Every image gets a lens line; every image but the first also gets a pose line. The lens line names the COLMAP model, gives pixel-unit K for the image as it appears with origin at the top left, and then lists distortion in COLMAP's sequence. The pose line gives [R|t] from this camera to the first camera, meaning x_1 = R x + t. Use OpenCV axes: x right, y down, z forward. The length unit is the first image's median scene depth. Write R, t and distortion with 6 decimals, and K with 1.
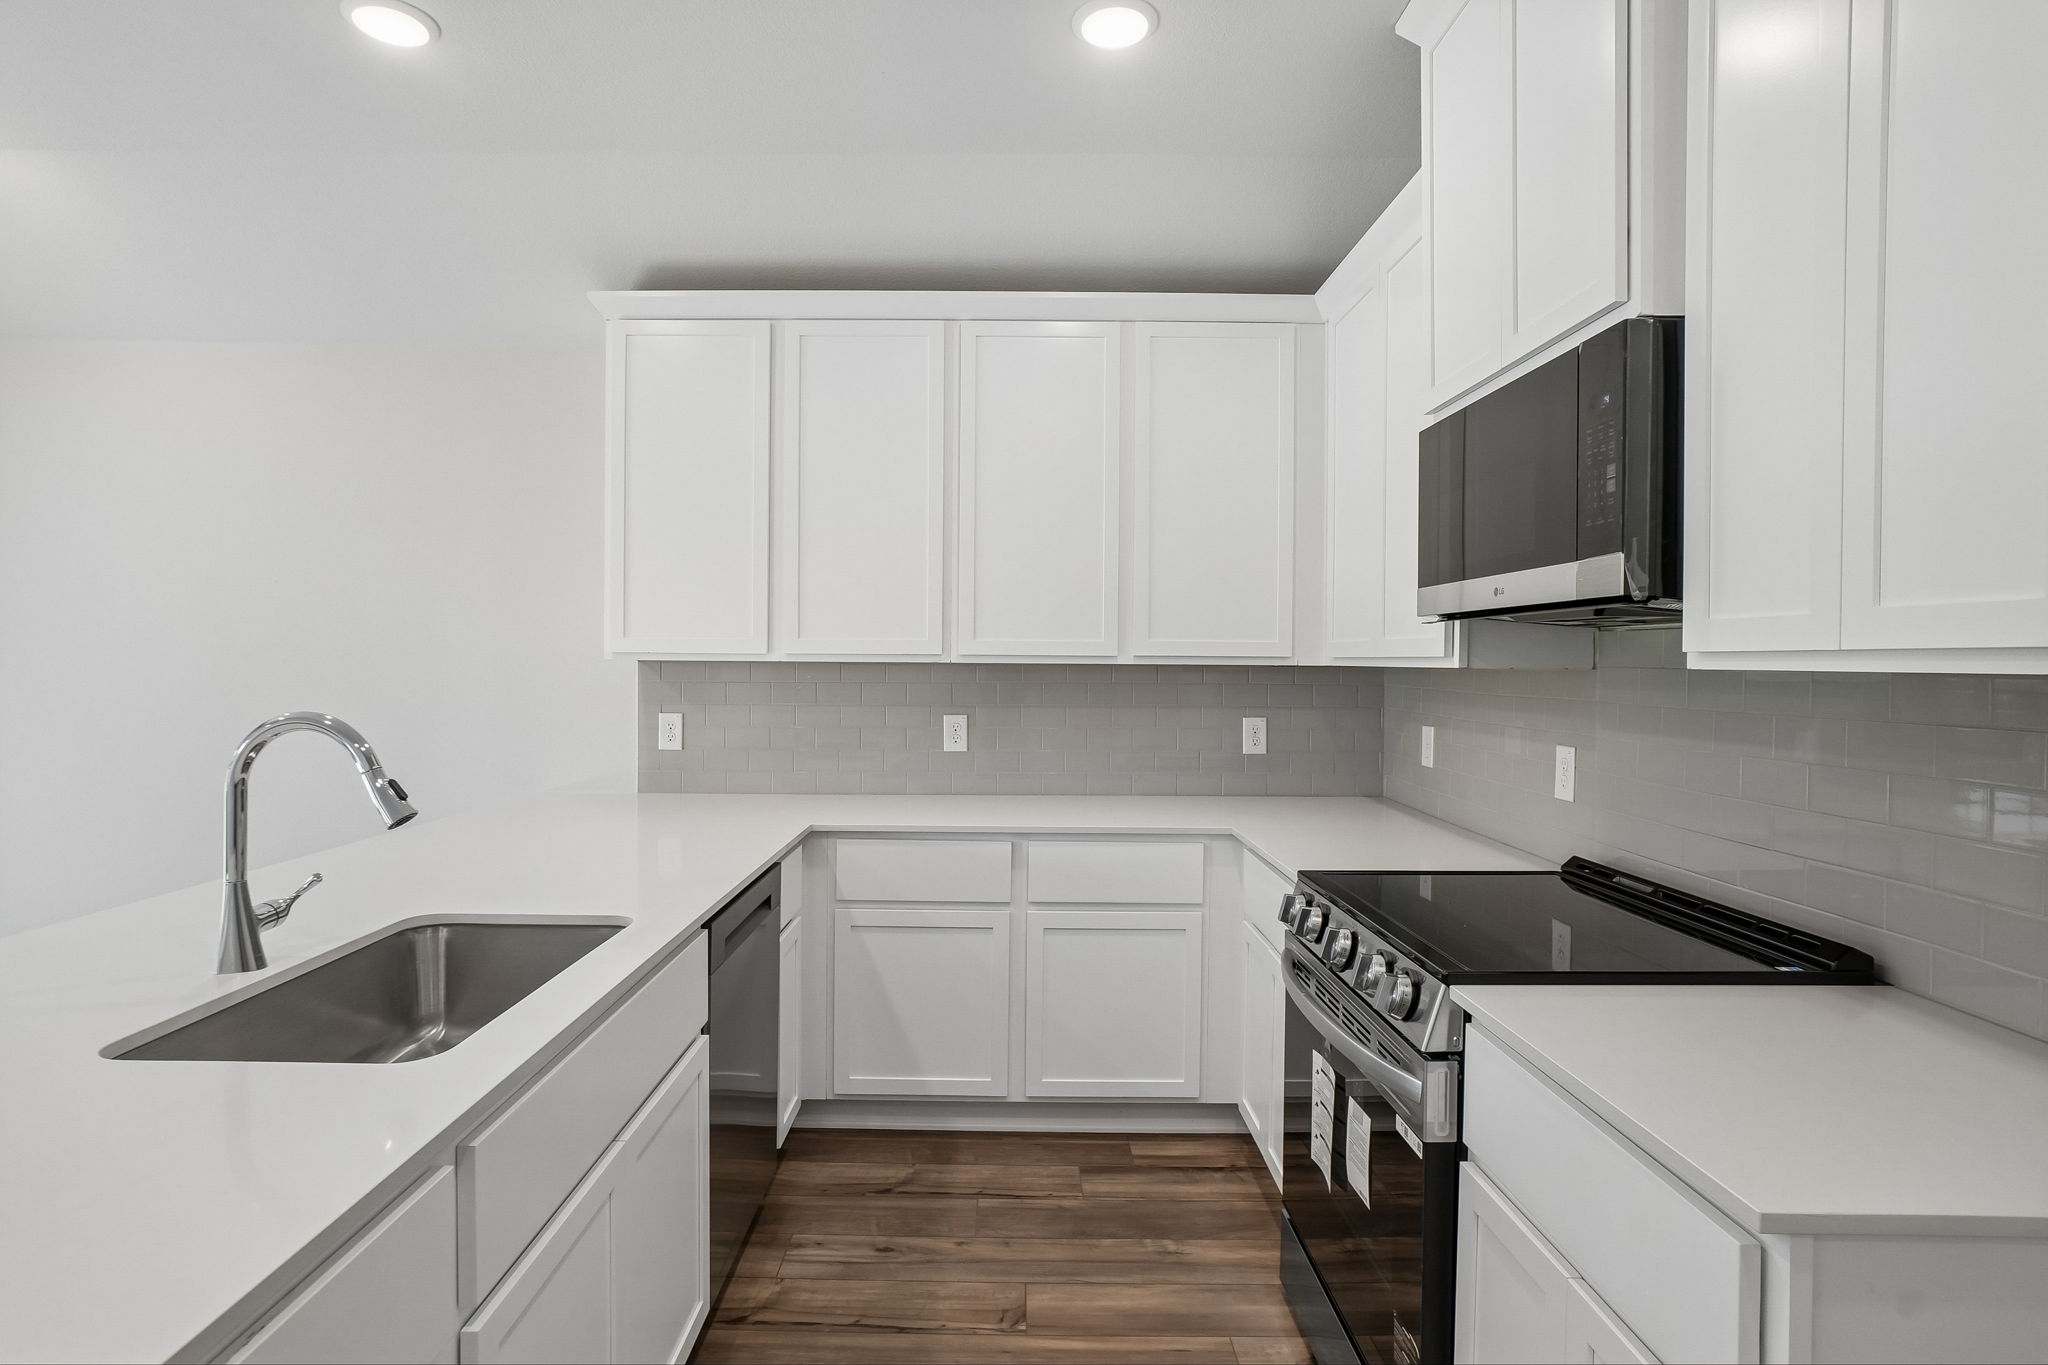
lens RADIAL K [[1062.4, 0, 1012.6], [0, 1062.4, 678.4], [0, 0, 1]] dist [-0.021015, 0.001223]
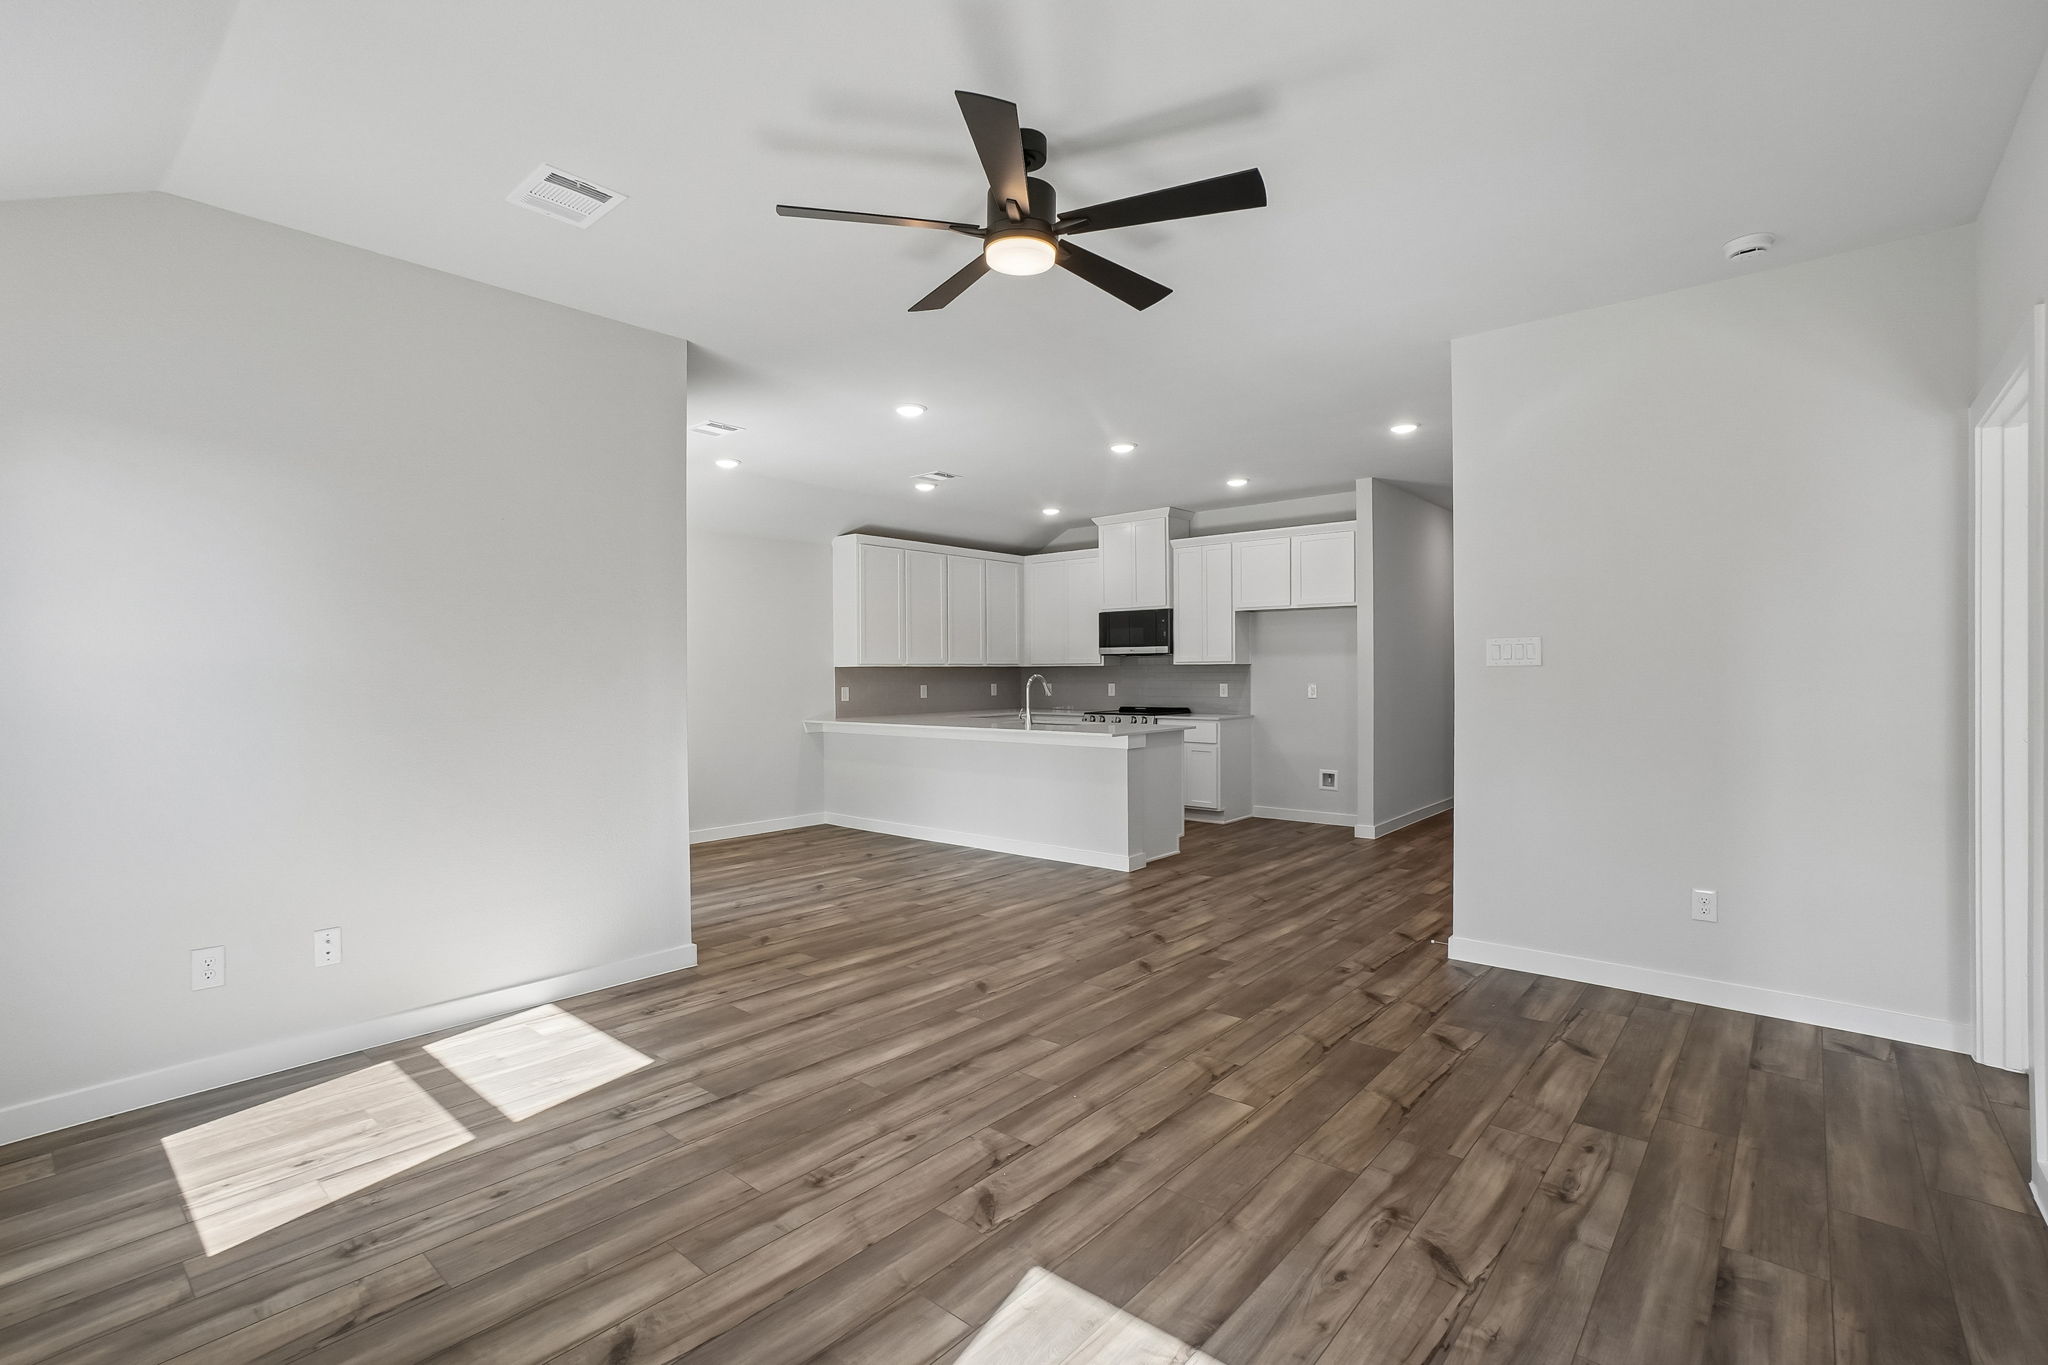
lens RADIAL K [[902.9, 0, 1026.7], [0, 902.9, 699.7], [0, 0, 1]] dist [-0.051769, 0.017503]
pose [[0.644395, -0.035129, 0.763886, -2.265625], [0.023781, 0.999382, 0.025898, 0.022244], [-0.764323, 0.001477, 0.644831, -1.010513]]
